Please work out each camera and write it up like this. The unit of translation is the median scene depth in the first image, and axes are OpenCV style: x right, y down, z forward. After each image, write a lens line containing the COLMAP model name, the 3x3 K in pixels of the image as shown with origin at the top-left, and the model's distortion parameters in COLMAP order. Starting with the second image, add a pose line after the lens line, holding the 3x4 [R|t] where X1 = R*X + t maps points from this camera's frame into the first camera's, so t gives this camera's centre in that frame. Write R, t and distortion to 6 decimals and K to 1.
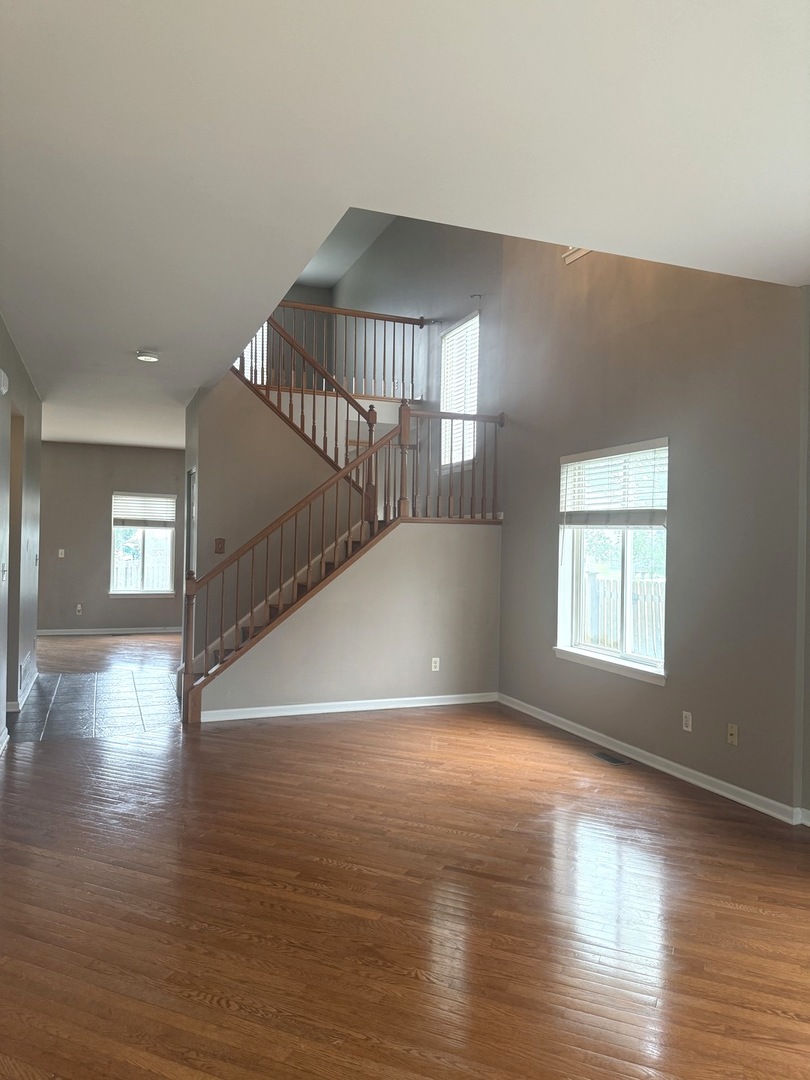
lens RADIAL K [[760.0, 0, 398.7], [0, 760.0, 563.7], [0, 0, 1]] dist [0.173462, -0.324426]
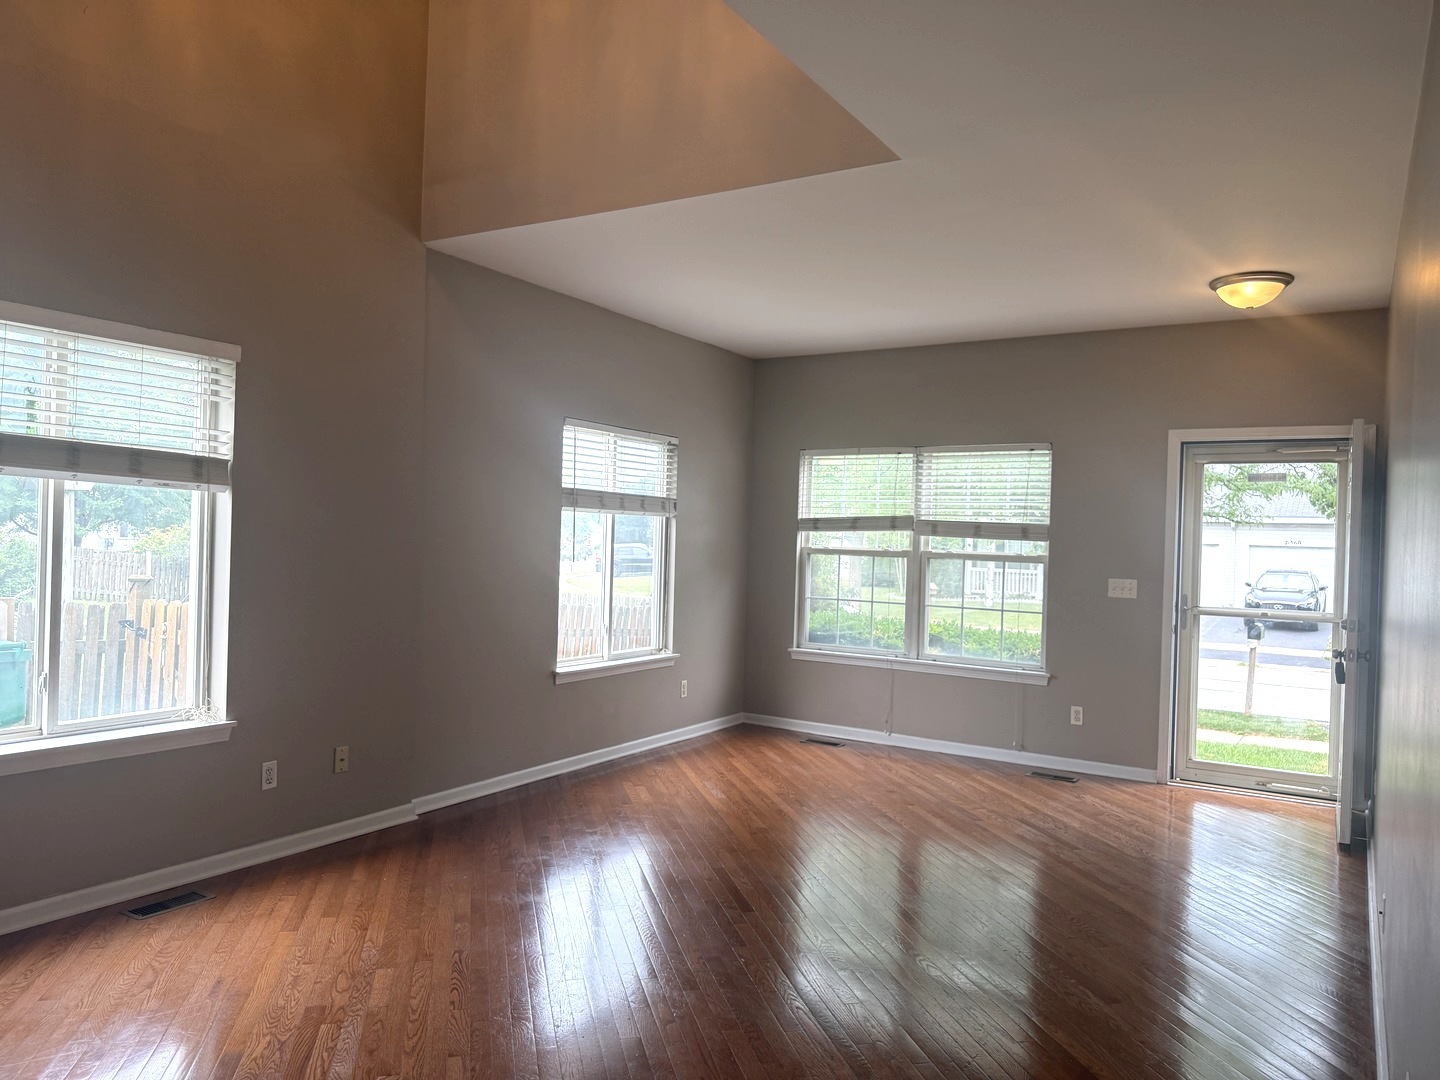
lens RADIAL K [[1014.3, 0, 719.4], [0, 1014.3, 542.4], [0, 0, 1]] dist [0.126661, -0.200312]
pose [[-0.604814, -0.041388, 0.795290, -0.556942], [-0.022703, 0.999139, 0.034731, -0.040533], [-0.796043, 0.002951, -0.605233, 1.168574]]
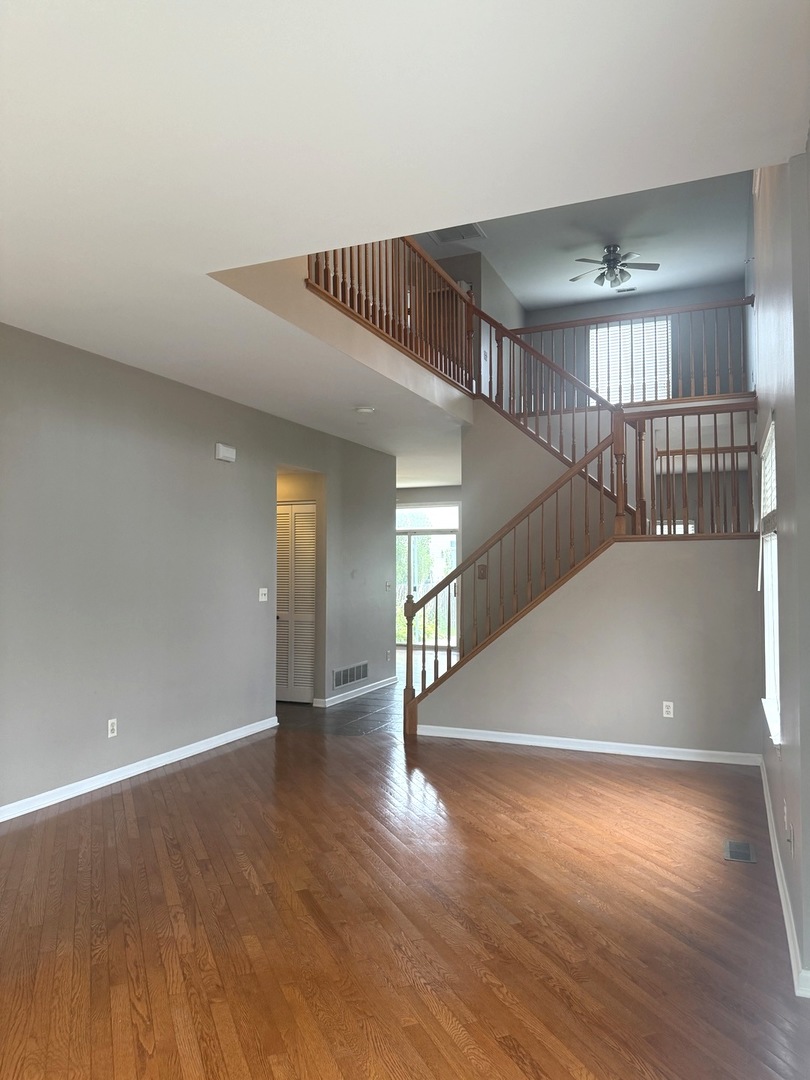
lens RADIAL K [[760.7, 0, 398.9], [0, 760.7, 540.3], [0, 0, 1]] dist [0.126661, -0.200312]
pose [[0.713037, -0.047461, -0.699519, 0.584208], [-0.001653, 0.997590, -0.069370, 0.009942], [0.701125, 0.050620, 0.711239, 0.245504]]
